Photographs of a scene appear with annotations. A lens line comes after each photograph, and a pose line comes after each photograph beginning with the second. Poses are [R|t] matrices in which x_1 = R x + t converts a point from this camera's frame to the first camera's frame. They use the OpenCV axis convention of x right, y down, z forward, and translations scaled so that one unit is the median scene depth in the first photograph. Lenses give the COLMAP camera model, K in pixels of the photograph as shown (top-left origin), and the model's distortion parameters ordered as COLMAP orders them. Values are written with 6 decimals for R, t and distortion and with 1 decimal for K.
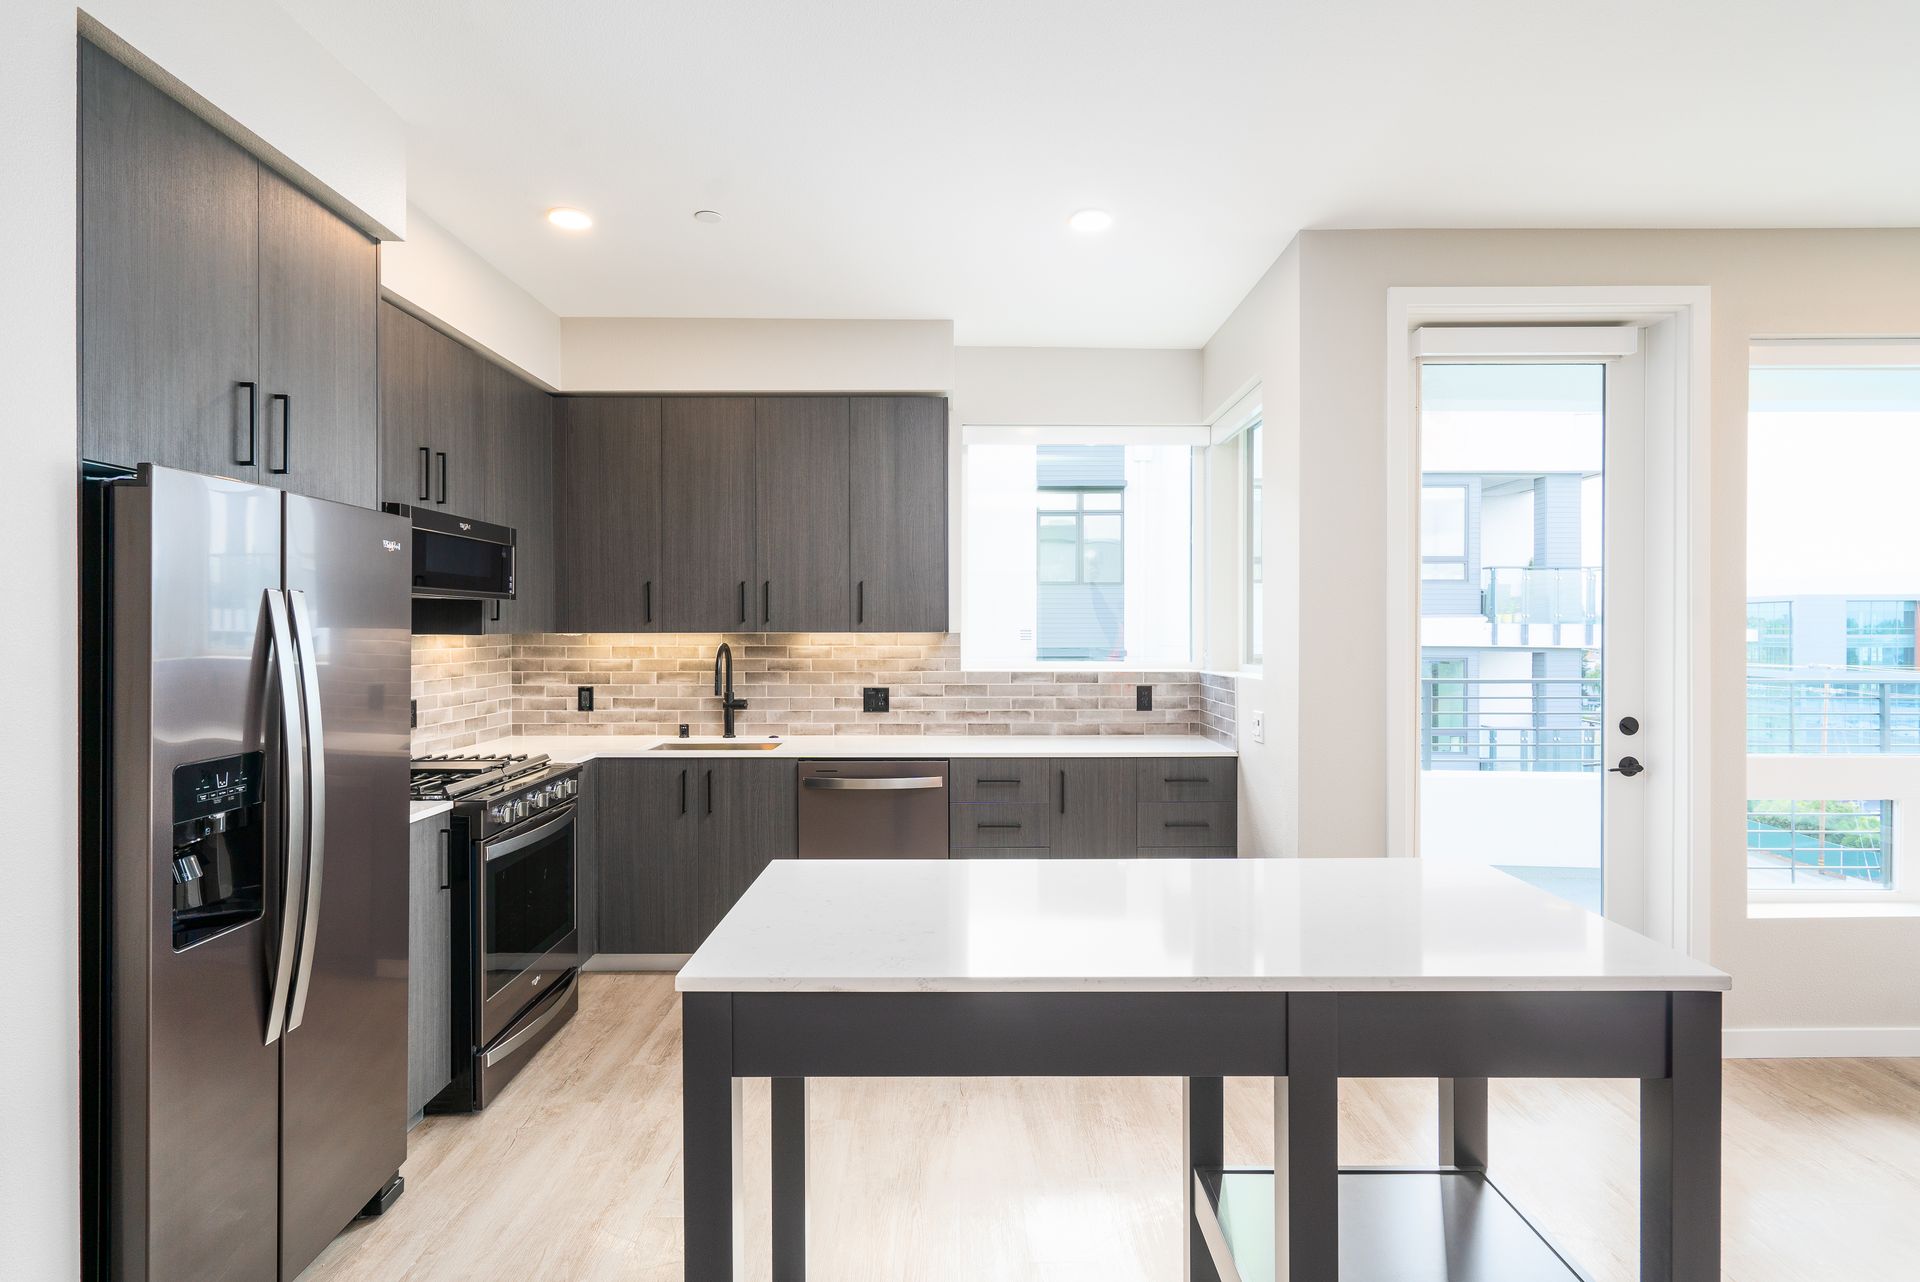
lens RADIAL K [[1021.7, 0, 960.0], [0, 1021.7, 641.0], [0, 0, 1]] dist [-0.003386, -0.000028]
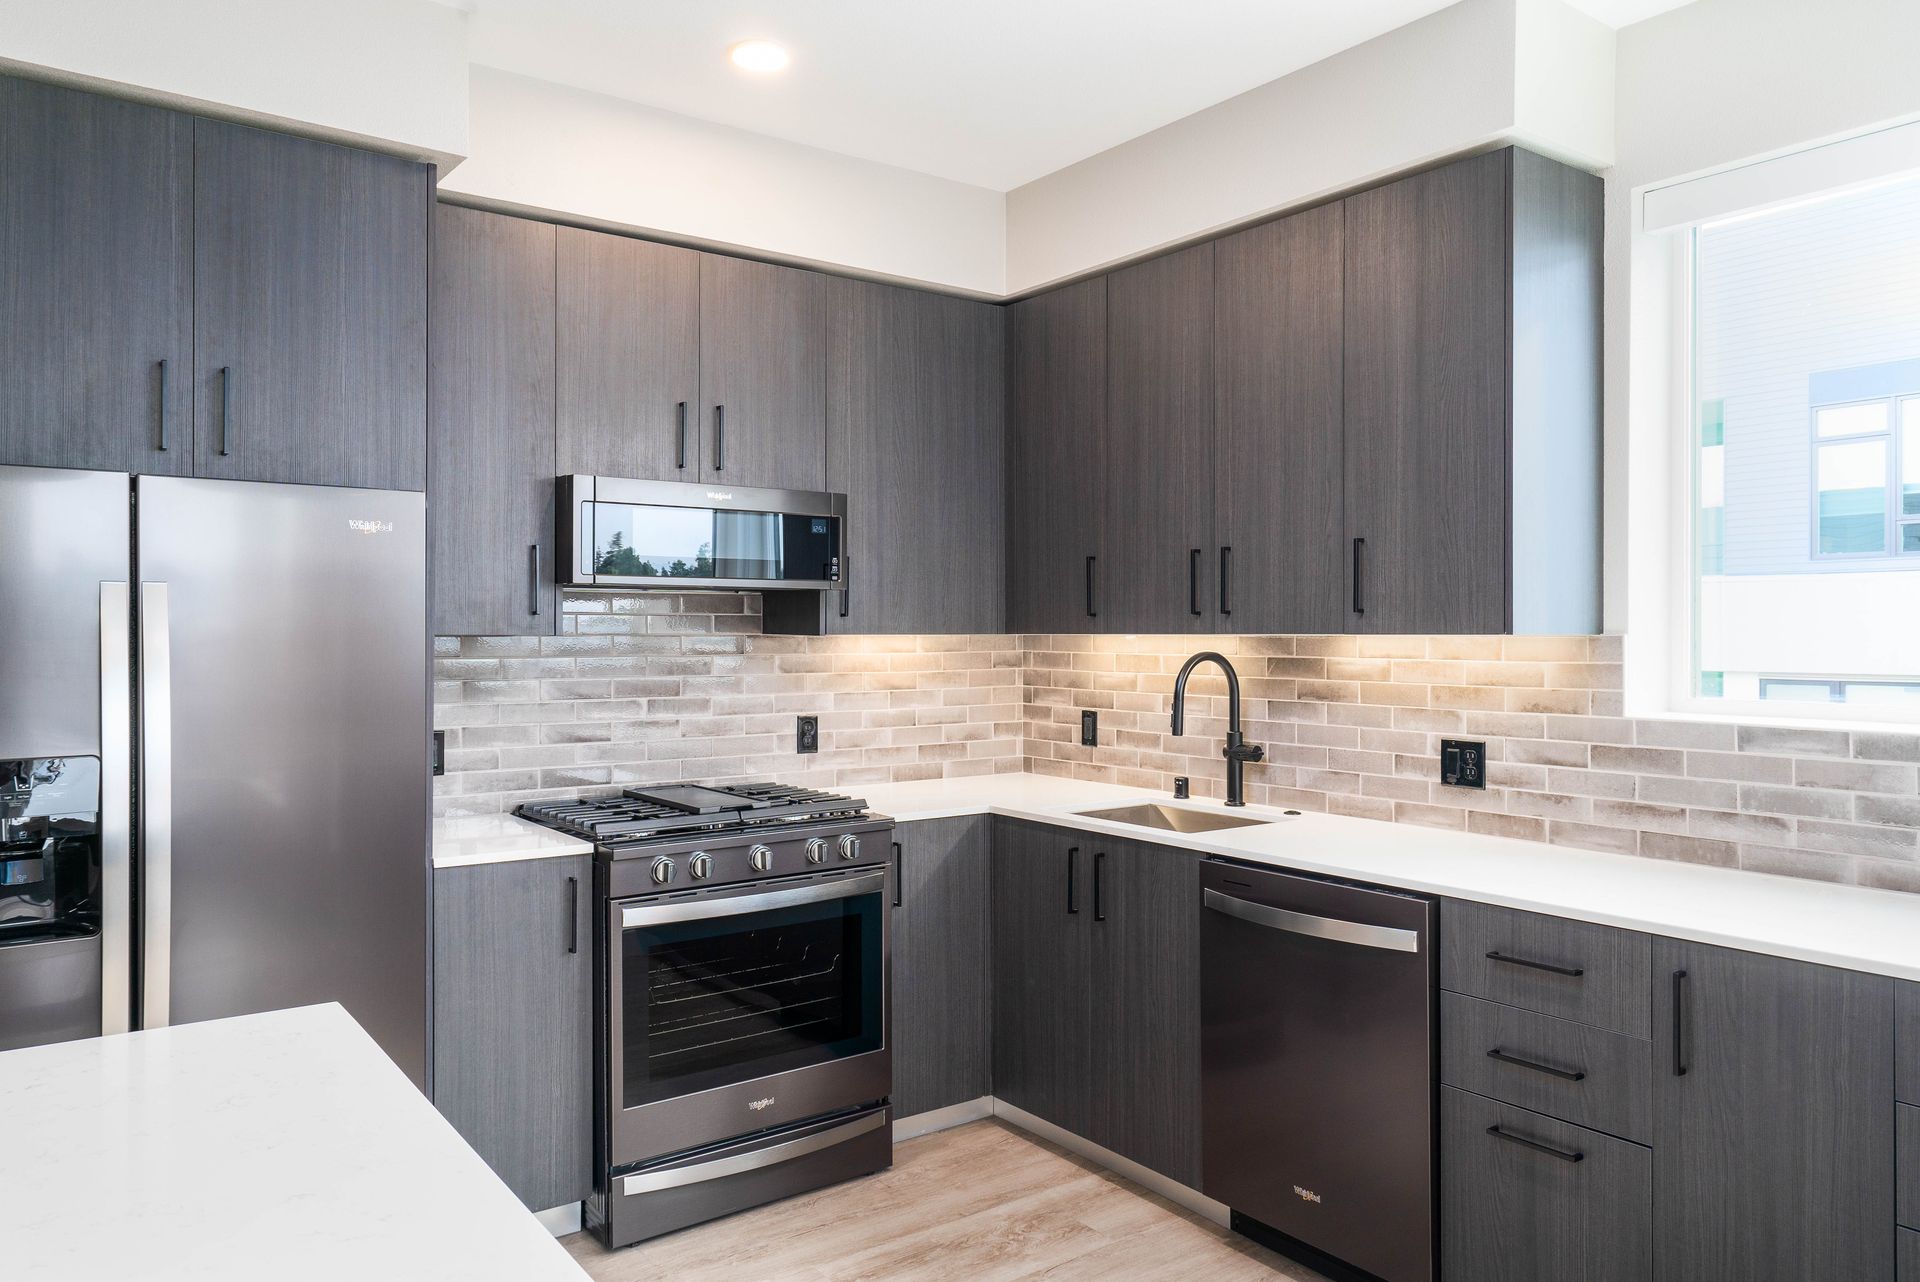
lens RADIAL K [[1325.1, 0, 950.3], [0, 1325.1, 636.9], [0, 0, 1]] dist [-0.012818, -0.001219]
pose [[0.587208, 0.004450, -0.809424, 0.311197], [-0.011256, 0.999933, -0.002668, -0.002538], [0.809357, 0.010678, 0.587219, 0.390761]]
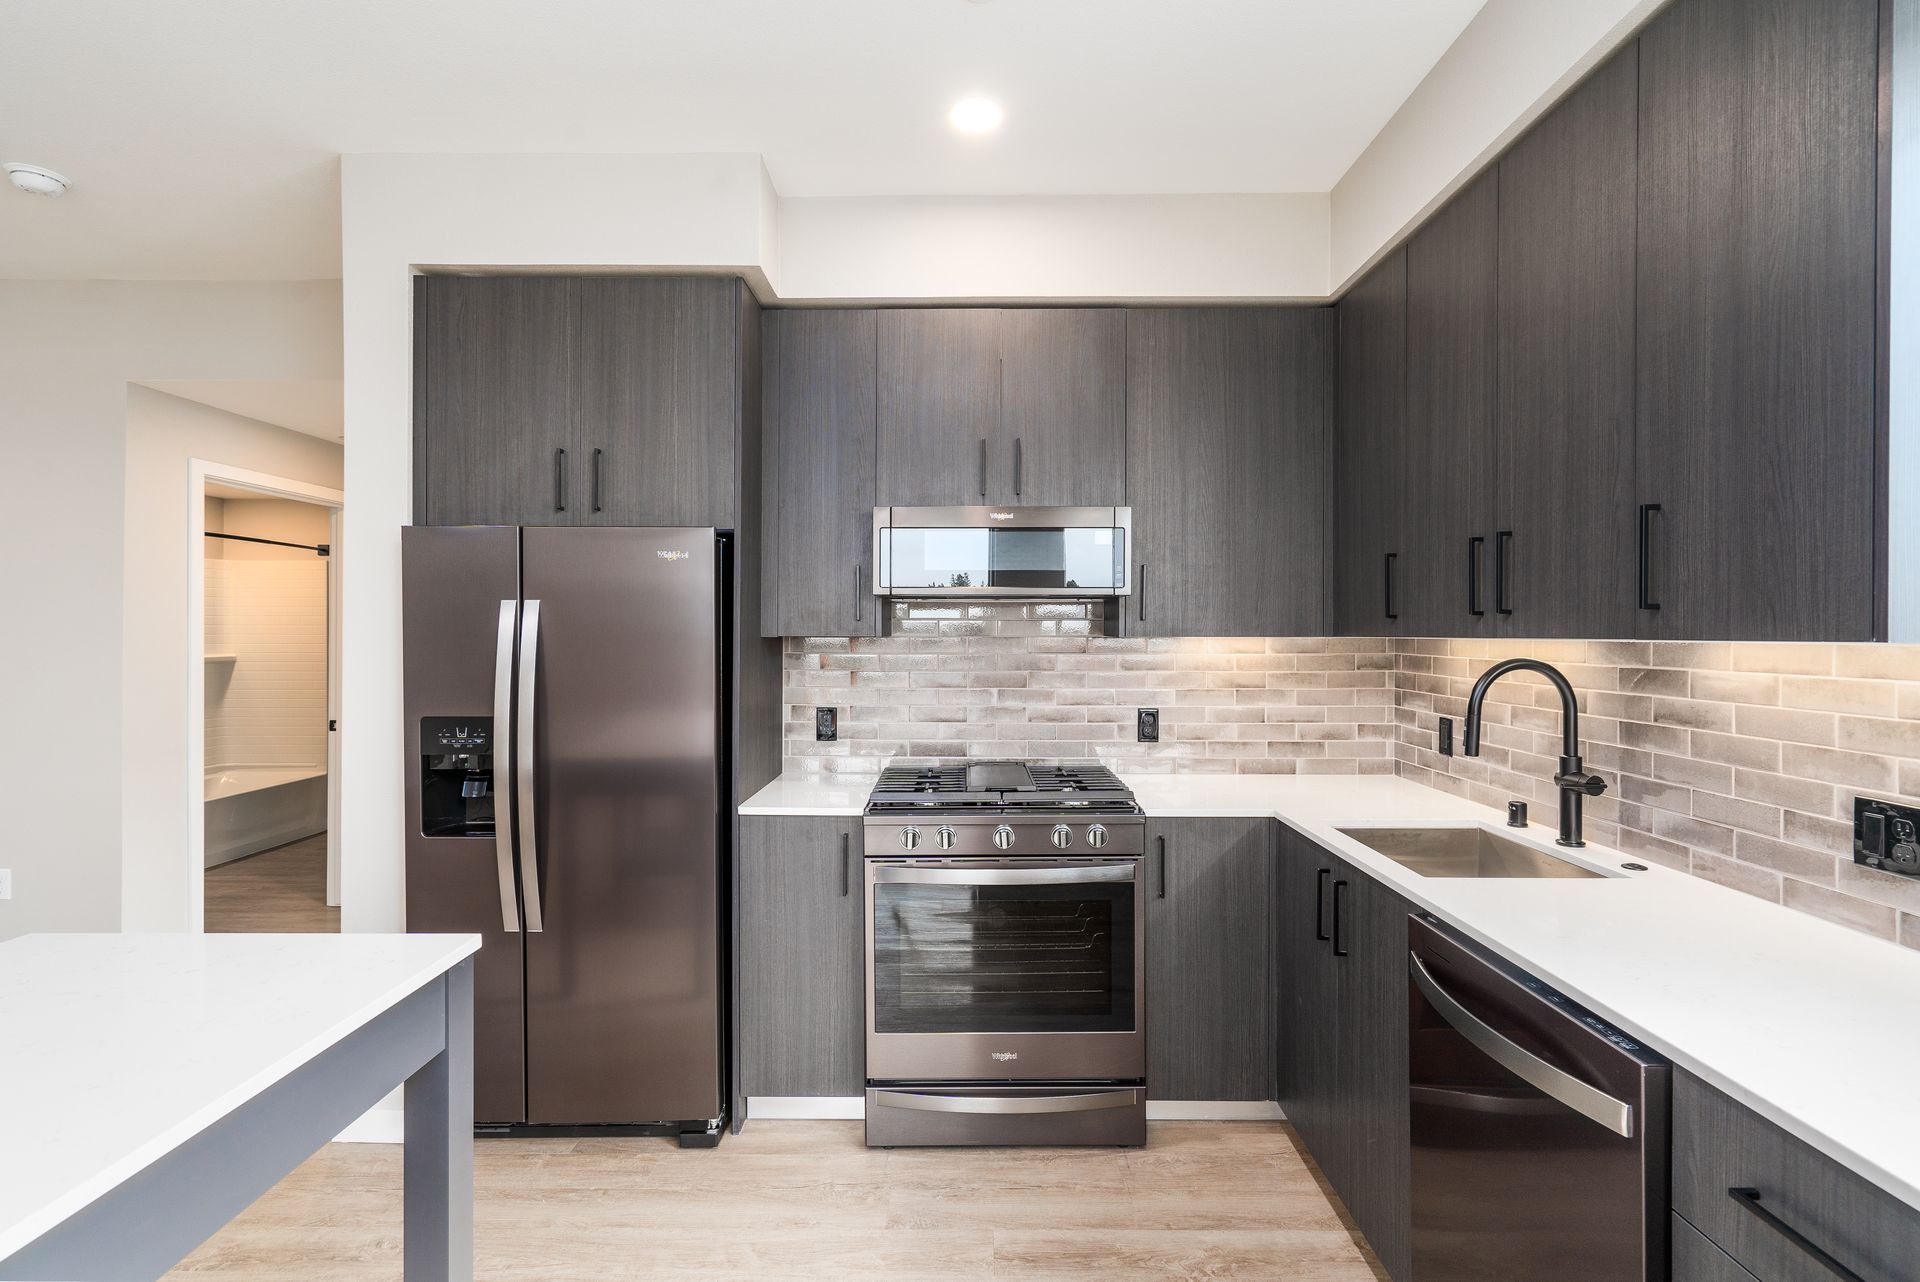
lens RADIAL K [[902.7, 0, 952.5], [0, 902.7, 637.4], [0, 0, 1]] dist [-0.012272, 0.000238]
pose [[-0.017748, 0.007154, -0.999817, 0.221047], [-0.013806, 0.999877, 0.007400, -0.007590], [0.999747, 0.013935, -0.017647, 0.690901]]
